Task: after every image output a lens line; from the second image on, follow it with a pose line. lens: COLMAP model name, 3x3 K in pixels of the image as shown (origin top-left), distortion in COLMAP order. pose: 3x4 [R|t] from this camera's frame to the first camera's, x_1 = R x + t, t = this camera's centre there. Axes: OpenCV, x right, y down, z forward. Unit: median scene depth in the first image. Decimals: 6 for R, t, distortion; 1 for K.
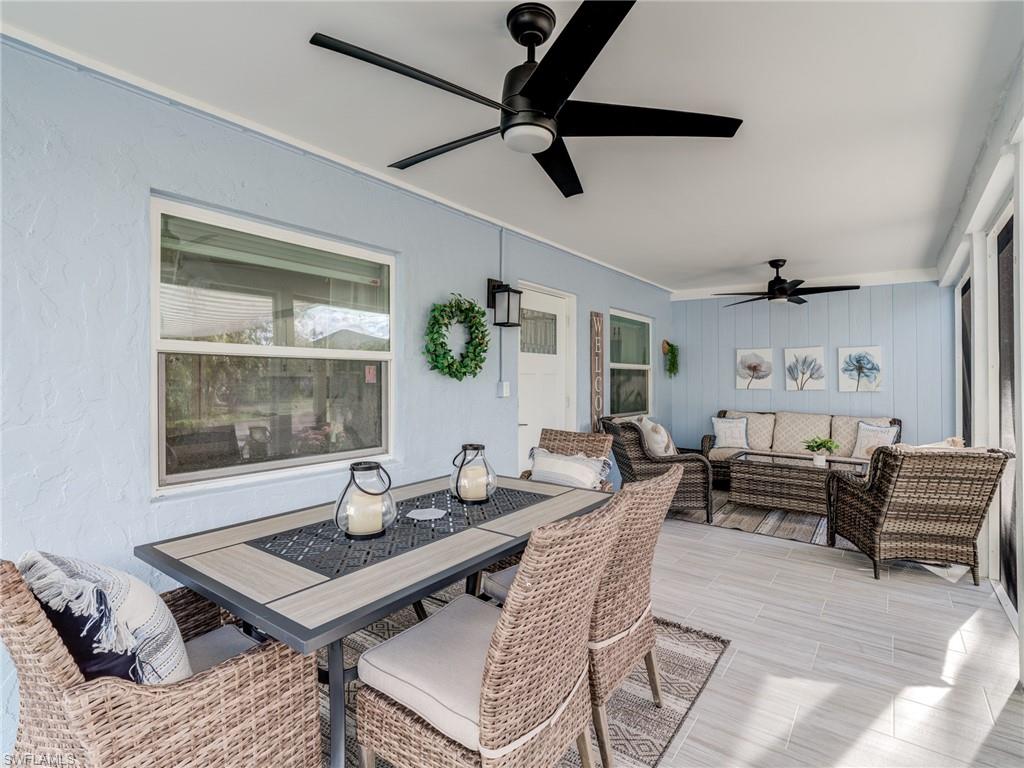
lens RADIAL K [[507.1, 0, 513.1], [0, 507.1, 378.9], [0, 0, 1]] dist [0.004420, -0.012374]
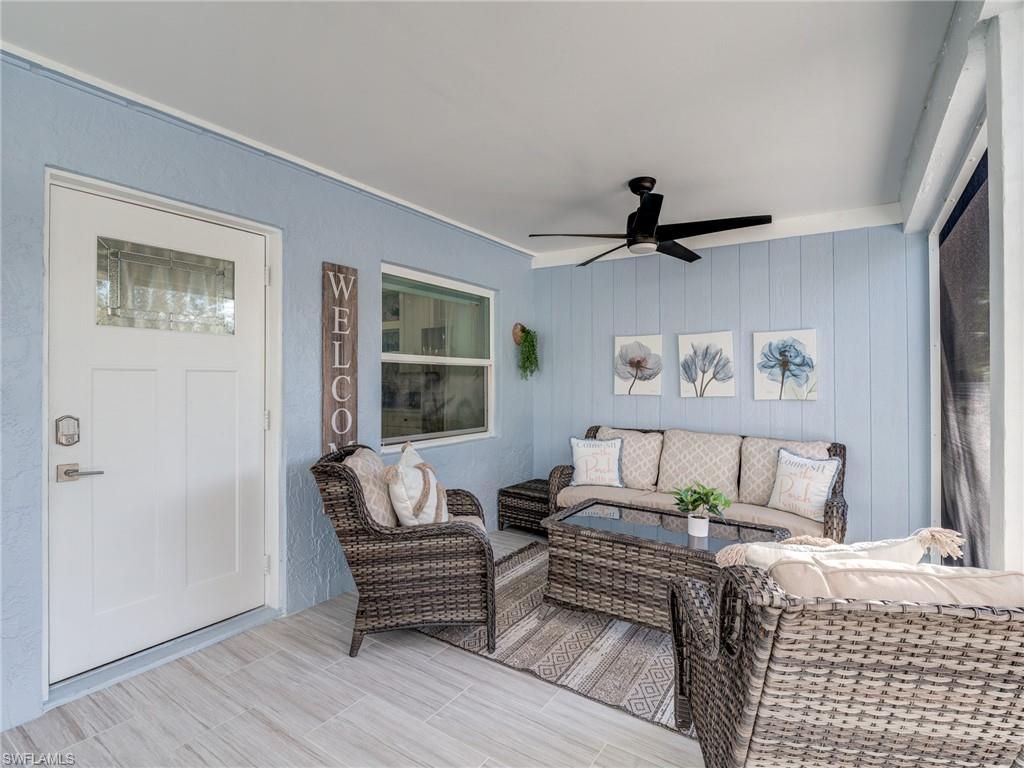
lens RADIAL K [[507.1, 0, 513.1], [0, 507.1, 378.9], [0, 0, 1]] dist [0.004420, -0.012374]
pose [[0.998515, 0.001650, 0.054457, 0.298946], [-0.001542, 0.999997, -0.002034, 0.000199], [-0.054460, 0.001947, 0.998514, 0.367279]]
